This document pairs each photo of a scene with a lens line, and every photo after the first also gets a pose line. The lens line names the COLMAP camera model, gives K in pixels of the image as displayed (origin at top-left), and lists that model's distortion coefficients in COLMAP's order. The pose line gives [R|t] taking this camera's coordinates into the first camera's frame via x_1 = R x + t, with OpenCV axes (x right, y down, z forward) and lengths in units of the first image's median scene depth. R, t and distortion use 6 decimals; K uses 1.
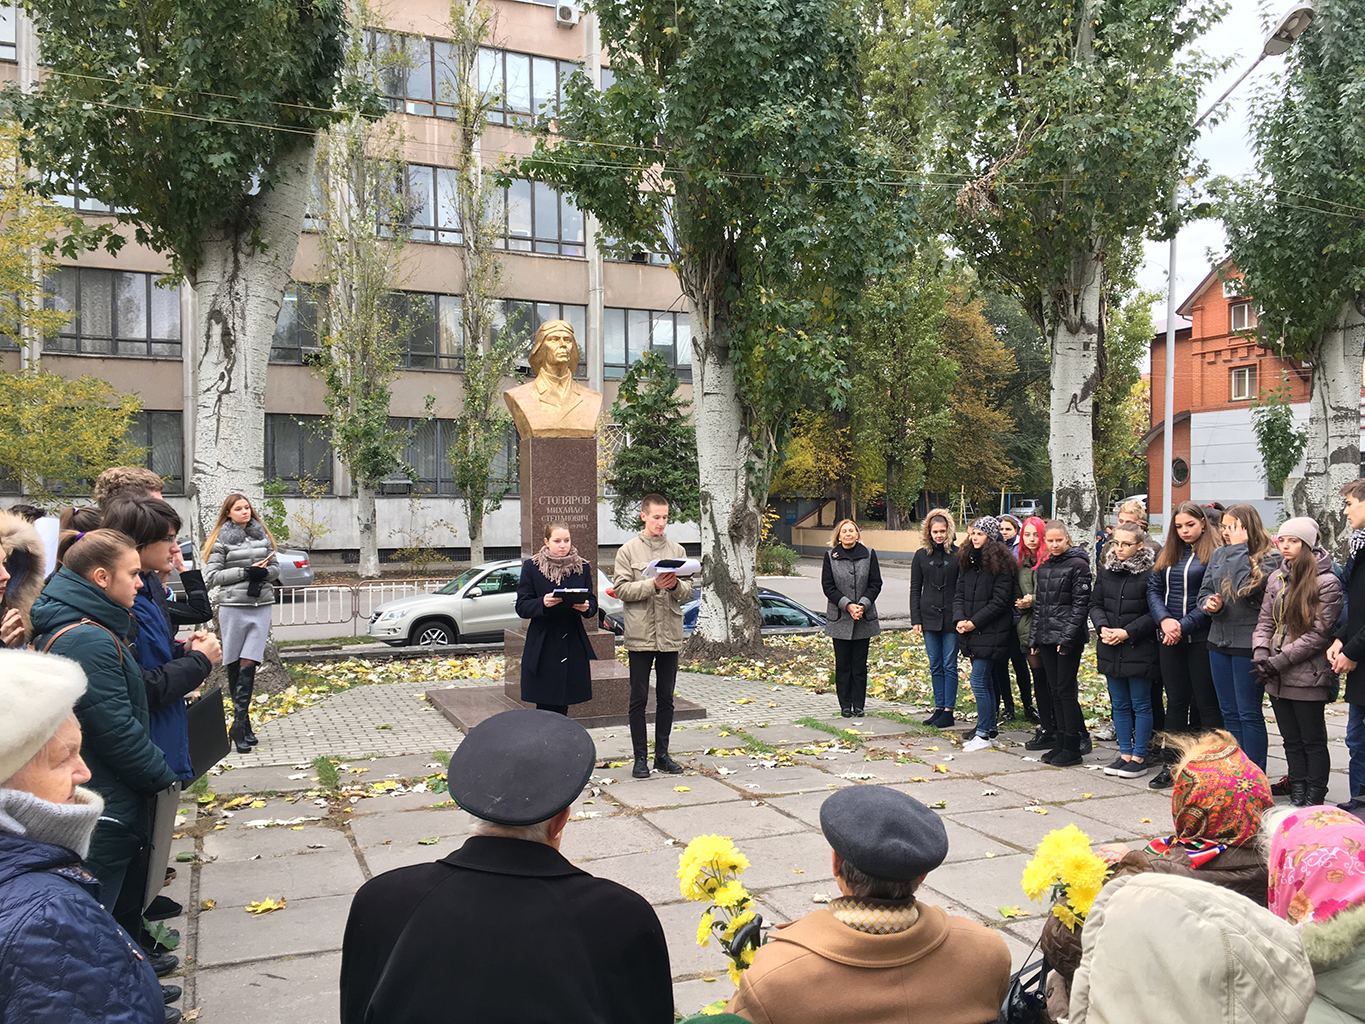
lens RADIAL K [[1137.3, 0, 682.5], [0, 1137.3, 512.0], [0, 0, 1]] dist [0.051149, -0.004367]
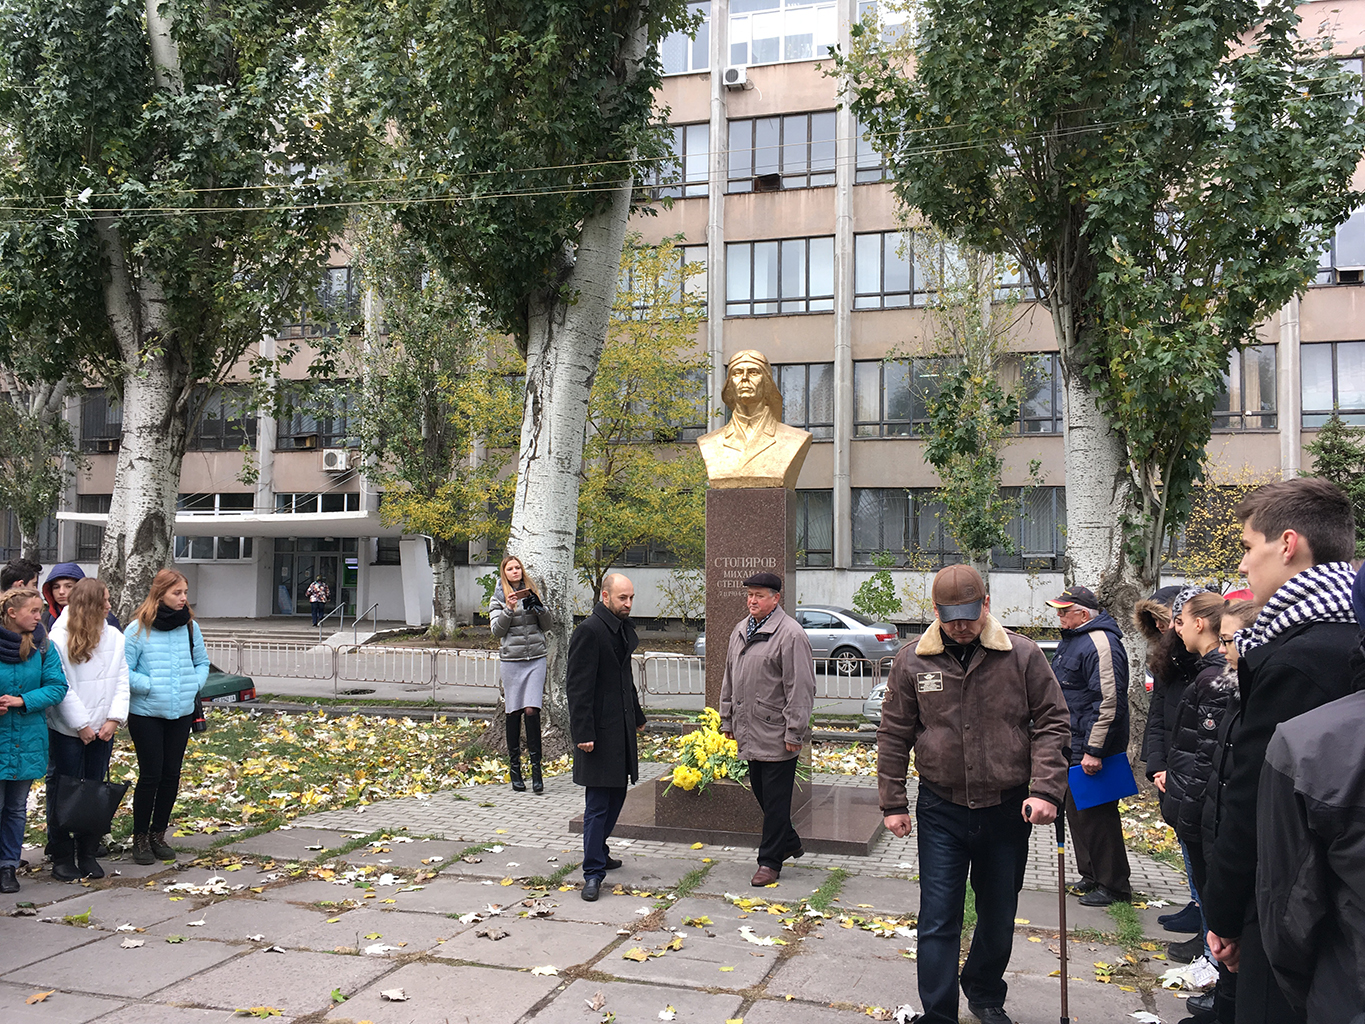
lens RADIAL K [[1137.3, 0, 682.5], [0, 1137.3, 512.0], [0, 0, 1]] dist [0.051149, -0.004367]
pose [[0.787276, -0.024686, -0.616106, 0.289301], [-0.017430, 0.997908, -0.062256, 0.004141], [0.616354, 0.059752, 0.785199, 0.244474]]
